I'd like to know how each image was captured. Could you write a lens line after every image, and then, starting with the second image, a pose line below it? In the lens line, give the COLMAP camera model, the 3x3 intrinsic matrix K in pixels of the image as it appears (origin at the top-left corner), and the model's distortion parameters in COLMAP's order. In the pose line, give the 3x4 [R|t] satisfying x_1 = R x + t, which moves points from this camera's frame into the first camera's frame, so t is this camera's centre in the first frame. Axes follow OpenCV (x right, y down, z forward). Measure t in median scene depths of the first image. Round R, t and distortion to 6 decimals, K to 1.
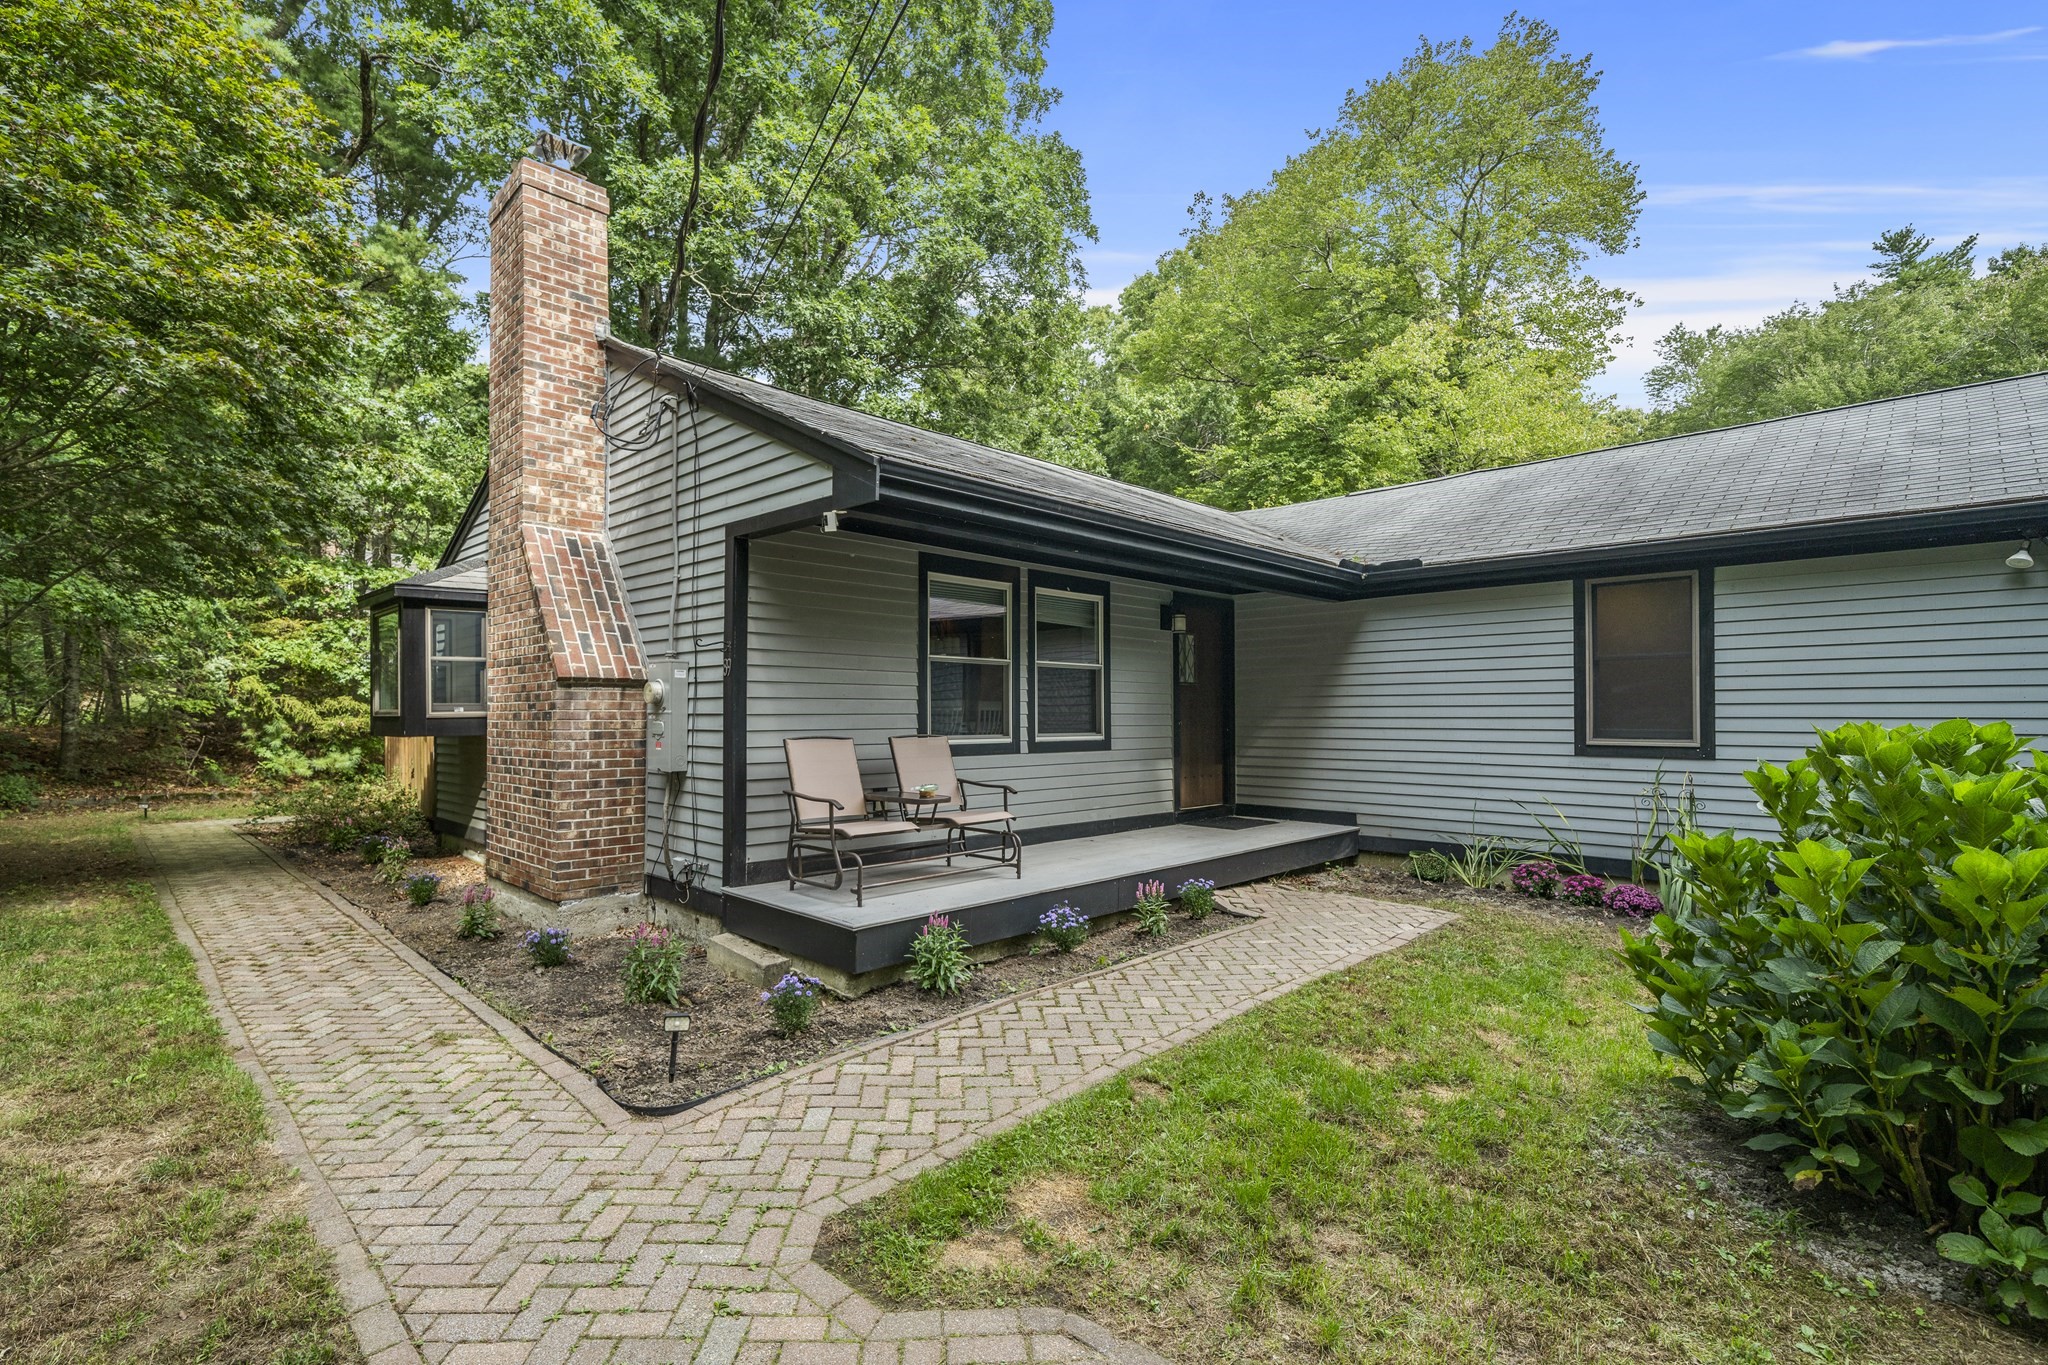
lens RADIAL K [[935.6, 0, 1021.7], [0, 935.6, 716.0], [0, 0, 1]] dist [0.001991, 0.000555]
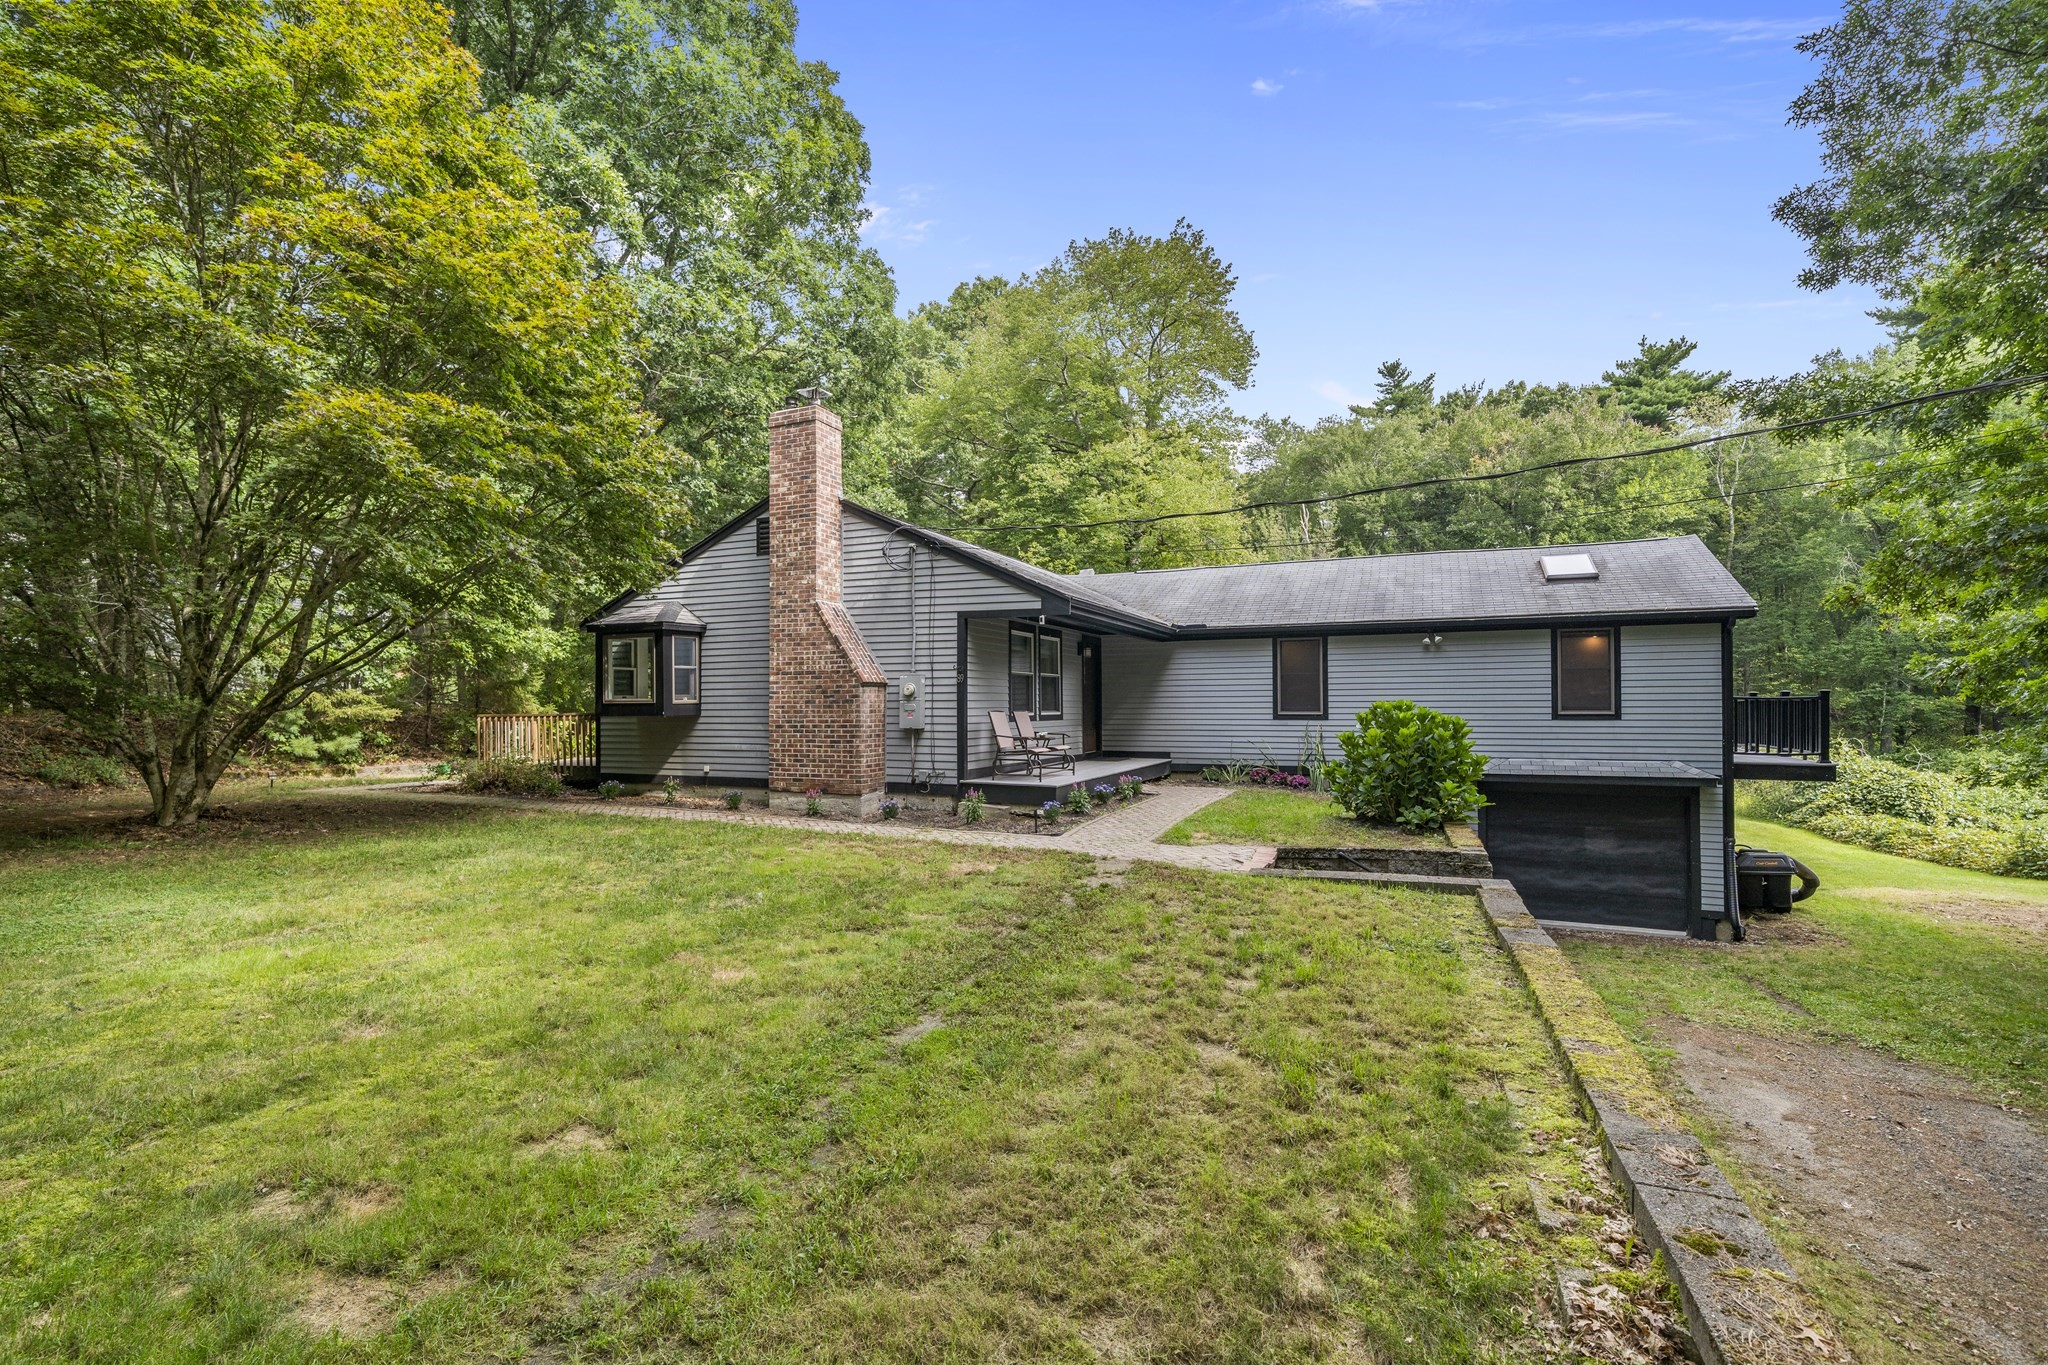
lens RADIAL K [[935.6, 0, 1021.7], [0, 935.6, 716.0], [0, 0, 1]] dist [0.001991, 0.000555]
pose [[0.931053, -0.007365, 0.364811, -0.724709], [0.004499, 0.999952, 0.008706, 0.012488], [-0.364857, -0.006464, 0.931041, -0.784730]]
